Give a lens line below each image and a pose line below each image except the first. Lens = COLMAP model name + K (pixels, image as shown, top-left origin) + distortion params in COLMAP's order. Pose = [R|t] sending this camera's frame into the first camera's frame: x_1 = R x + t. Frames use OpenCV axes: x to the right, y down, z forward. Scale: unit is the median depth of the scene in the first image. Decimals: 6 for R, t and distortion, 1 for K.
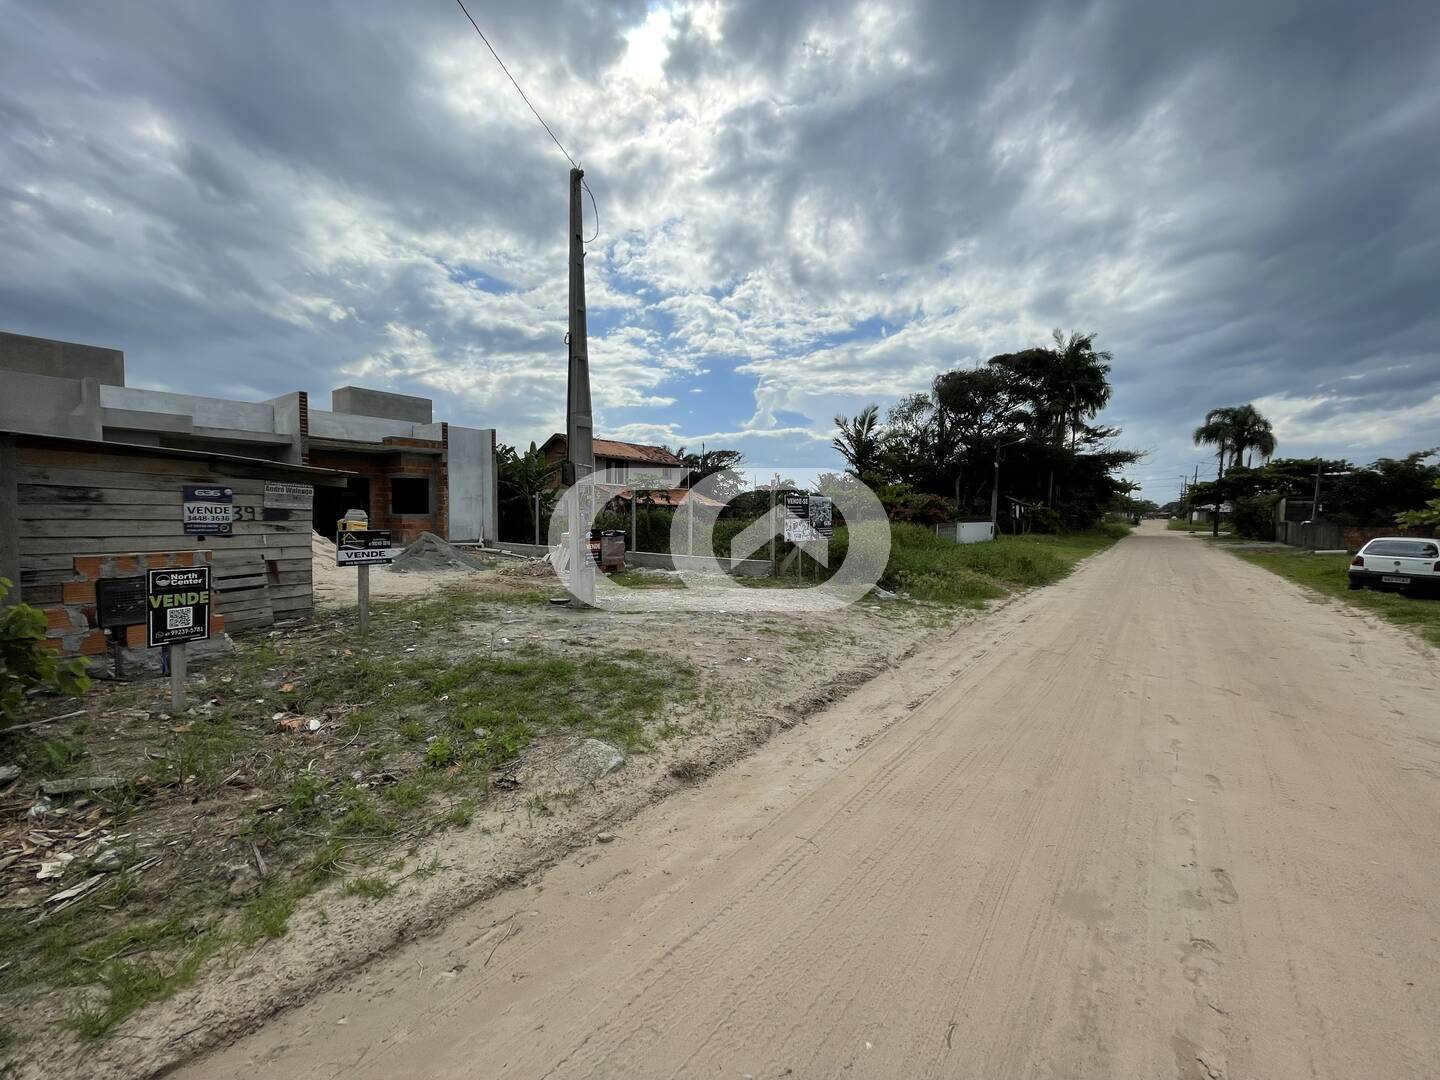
lens RADIAL K [[590.3, 0, 719.6], [0, 590.3, 536.7], [0, 0, 1]] dist [0.000077, -0.001016]
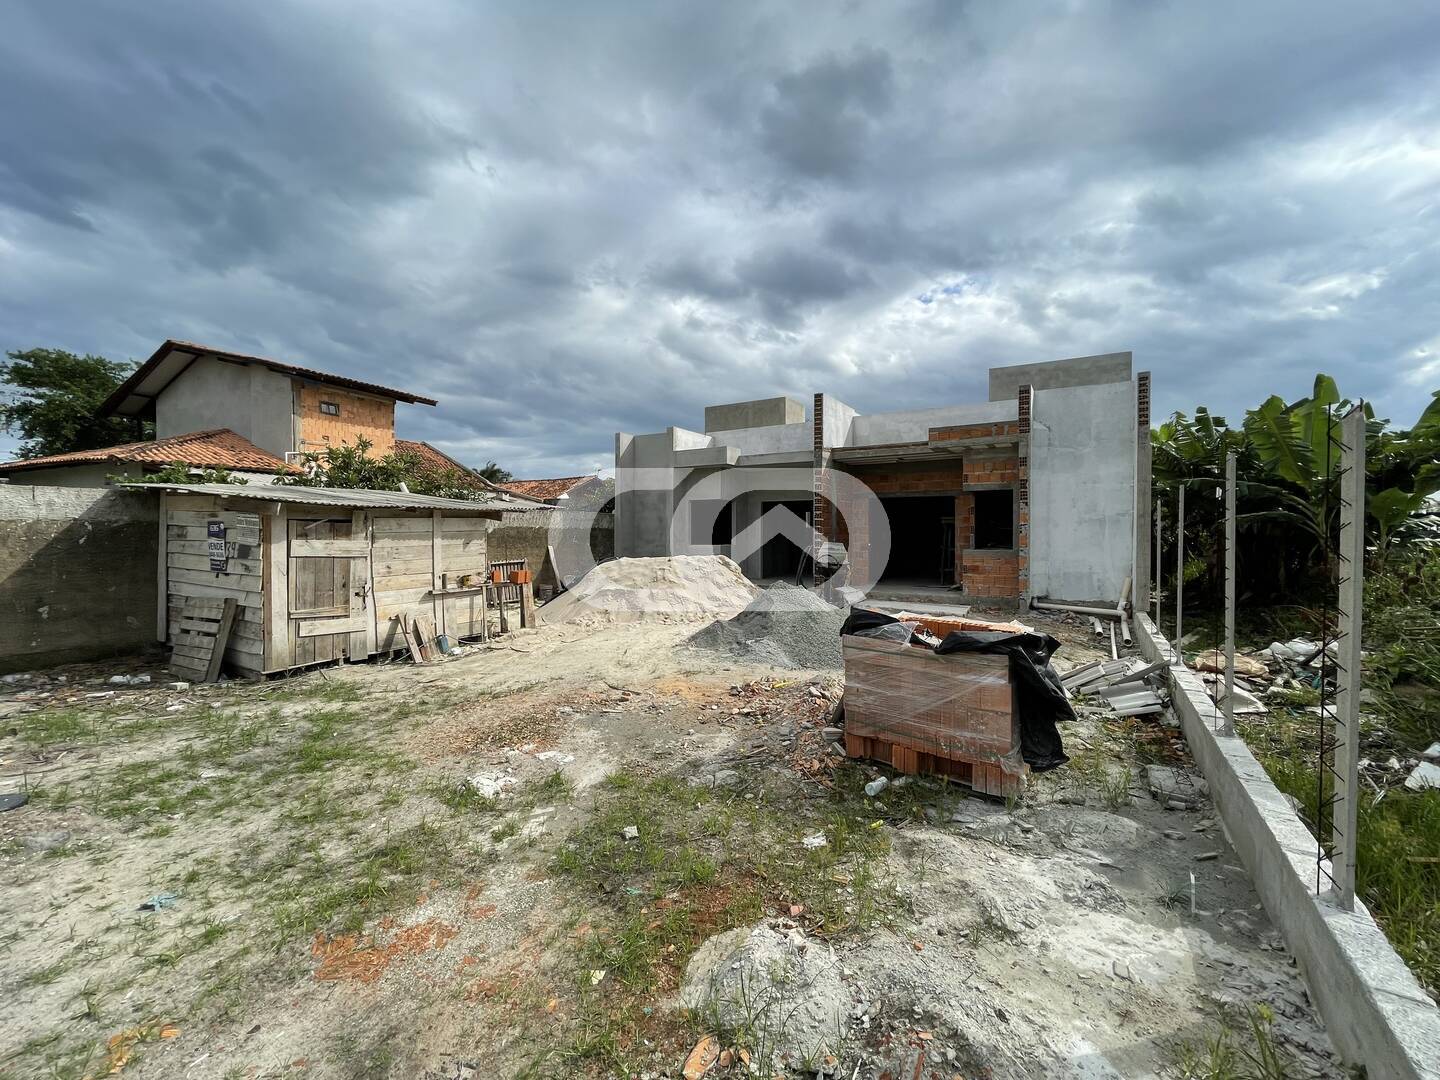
lens RADIAL K [[590.3, 0, 717.5], [0, 590.3, 546.7], [0, 0, 1]] dist [0.000077, -0.001016]
pose [[0.170708, 0.013517, -0.985229, 0.030433], [-0.045171, 0.998962, 0.005879, -0.032490], [0.984286, 0.043500, 0.171141, 0.622008]]
